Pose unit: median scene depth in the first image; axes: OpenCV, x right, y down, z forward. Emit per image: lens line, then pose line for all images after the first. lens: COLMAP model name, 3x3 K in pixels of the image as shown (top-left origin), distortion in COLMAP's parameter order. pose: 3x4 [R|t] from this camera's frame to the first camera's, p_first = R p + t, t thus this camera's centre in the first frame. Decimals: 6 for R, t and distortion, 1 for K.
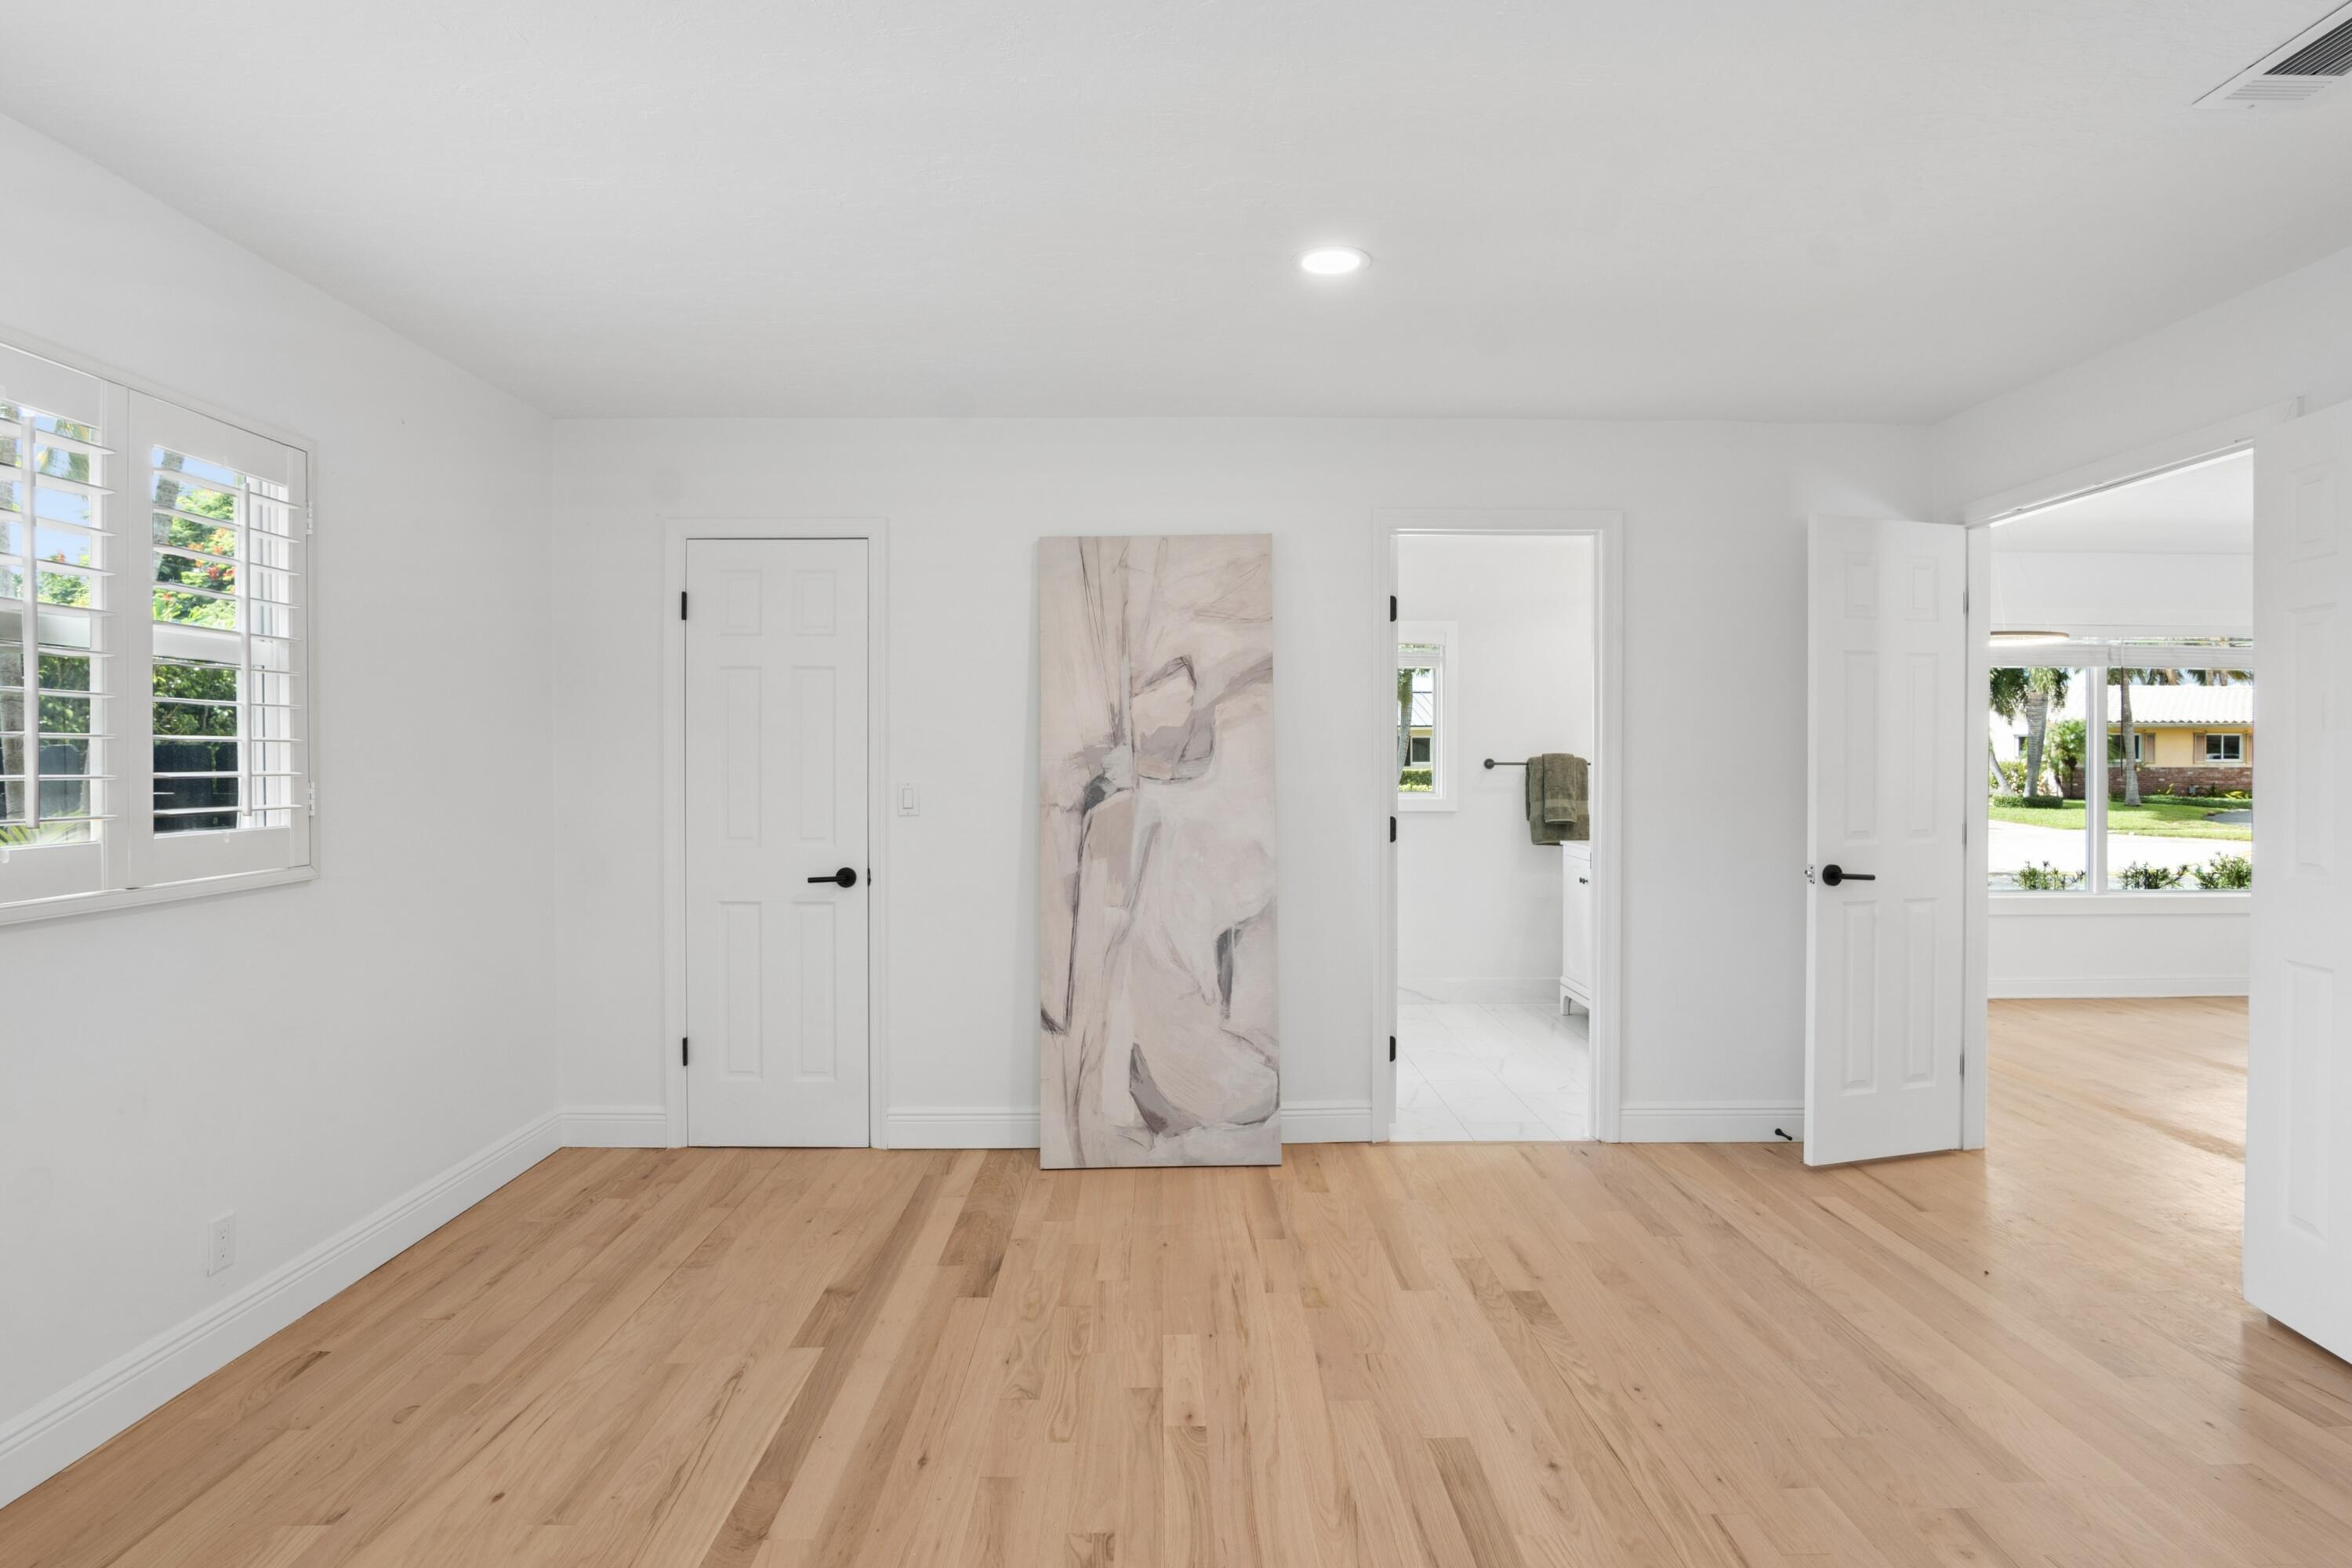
lens RADIAL K [[1257.1, 0, 1182.4], [0, 1257.1, 761.3], [0, 0, 1]] dist [-0.024369, 0.000427]
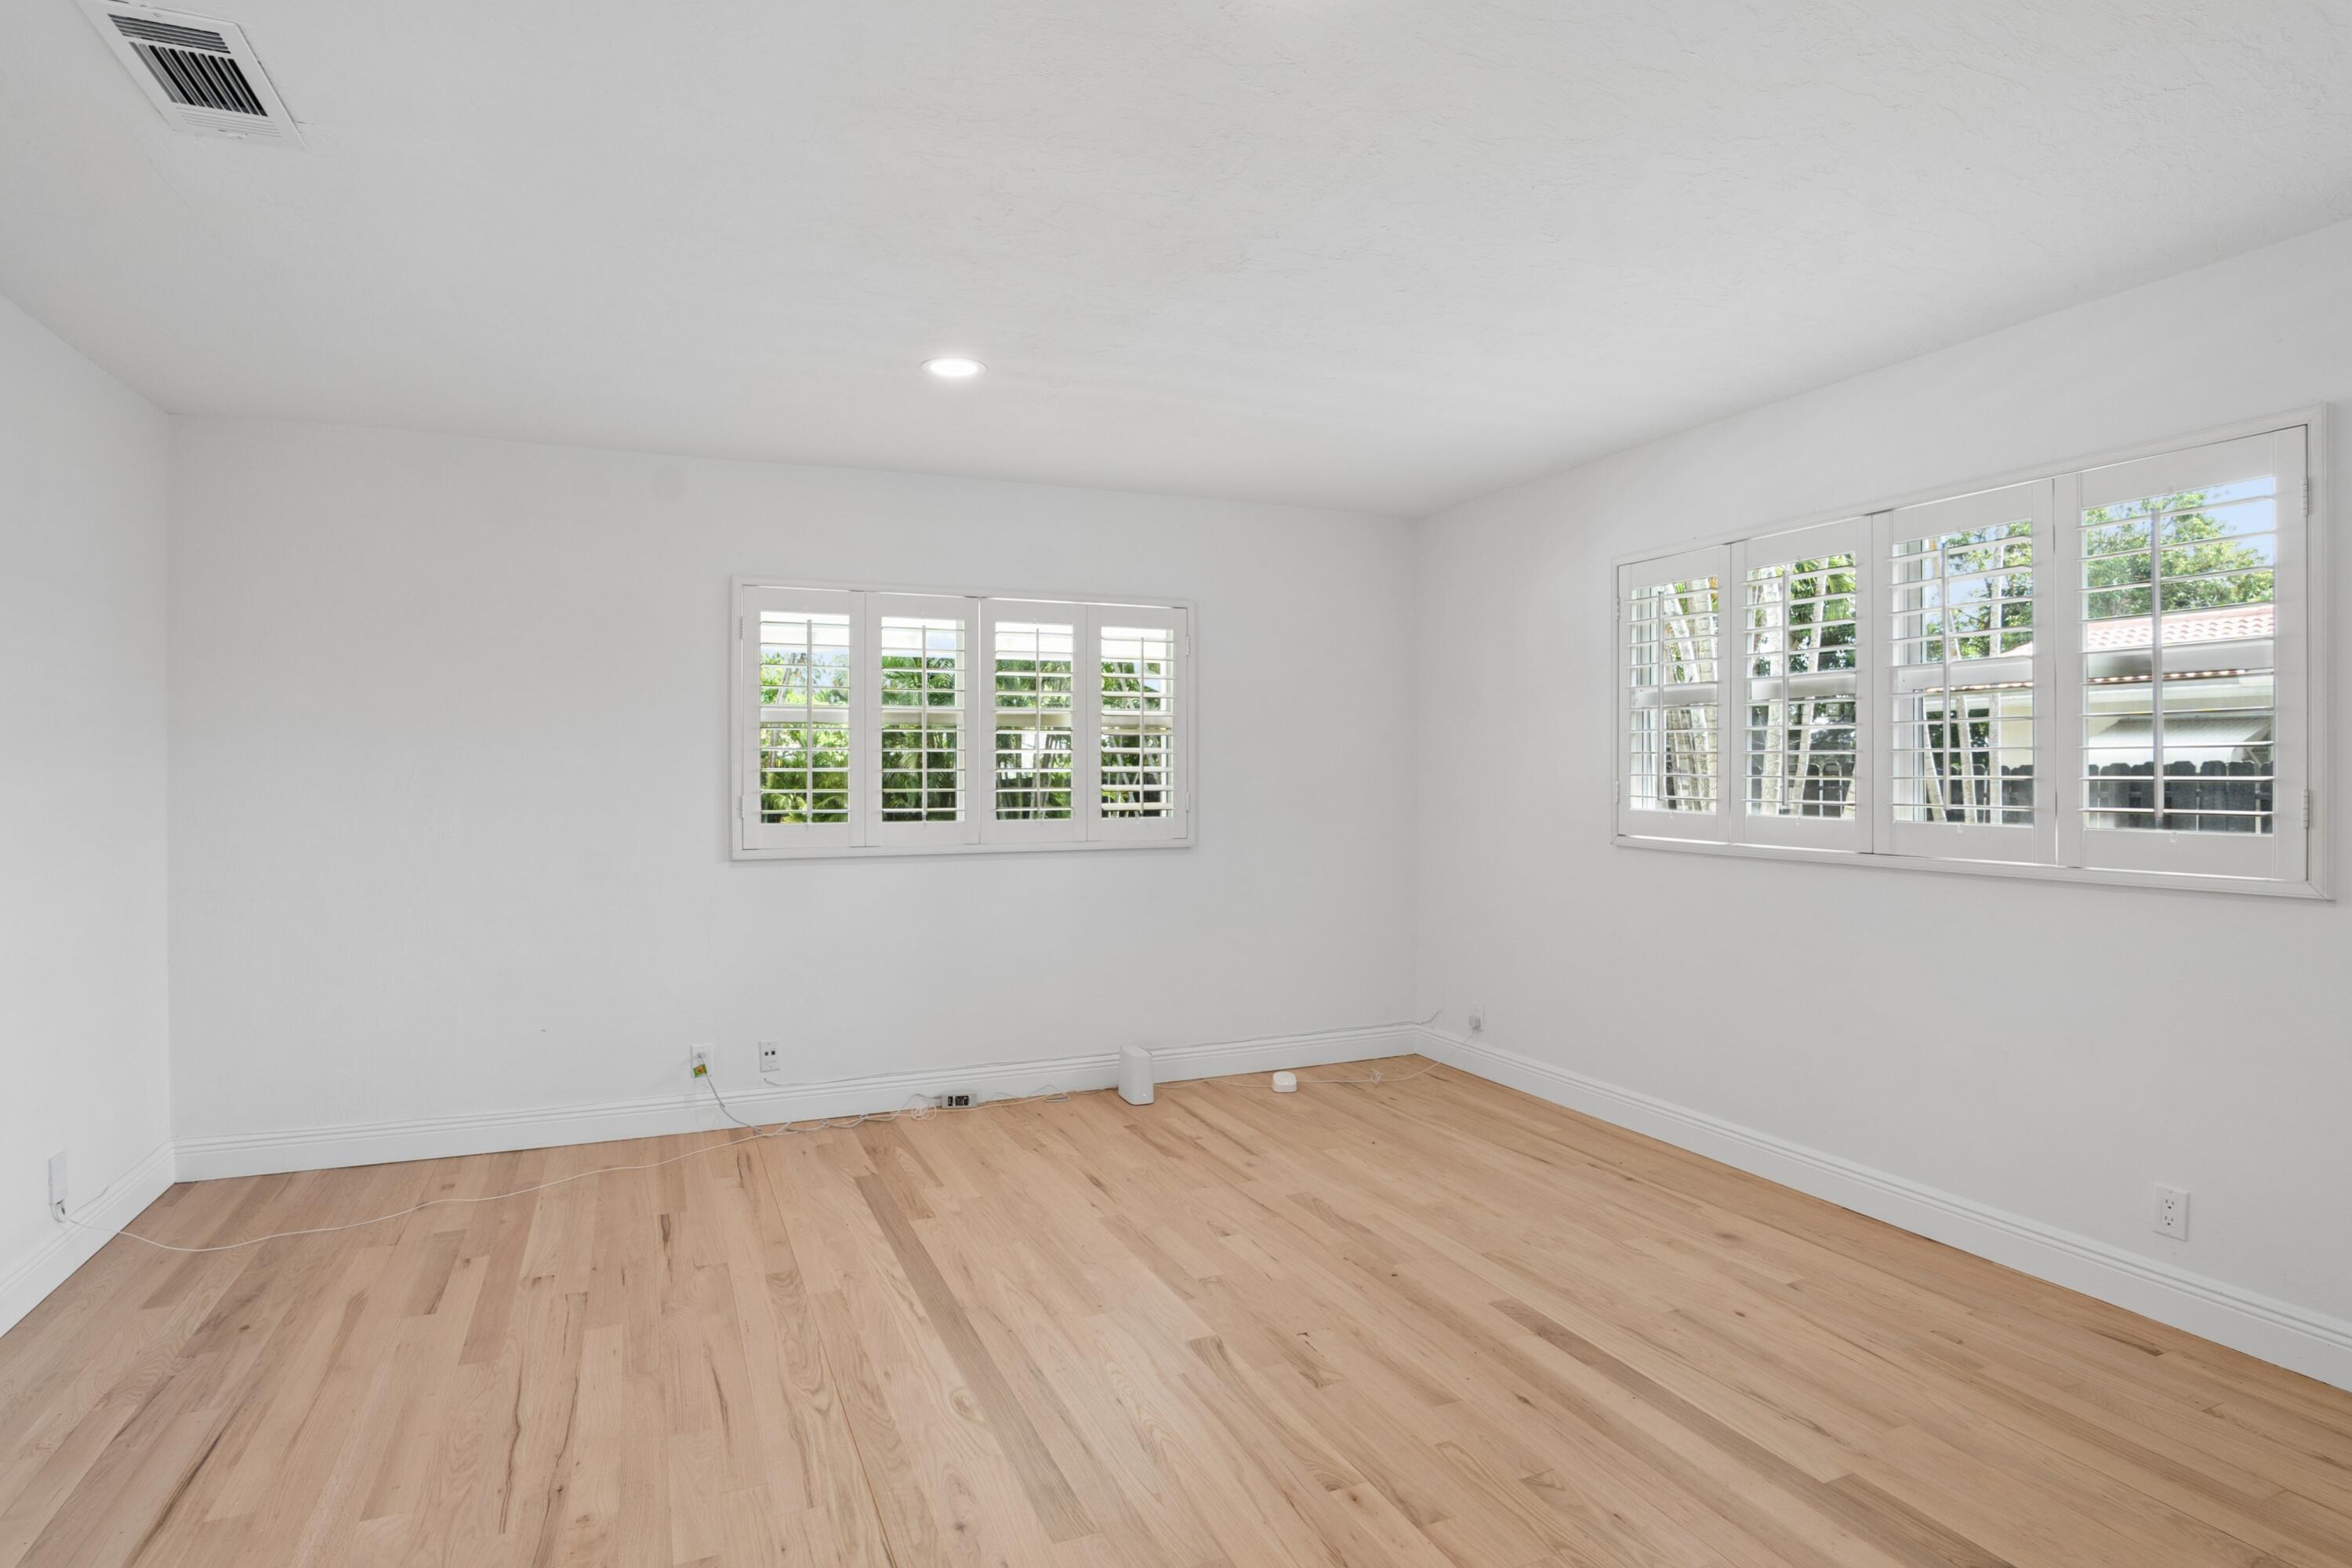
lens RADIAL K [[1257.1, 0, 1182.4], [0, 1257.1, 761.3], [0, 0, 1]] dist [-0.024369, 0.000427]
pose [[-0.924681, 0.002168, -0.380737, 0.477748], [0.002698, 0.999996, -0.000859, -0.006525], [0.380733, -0.001822, -0.924683, 1.848165]]
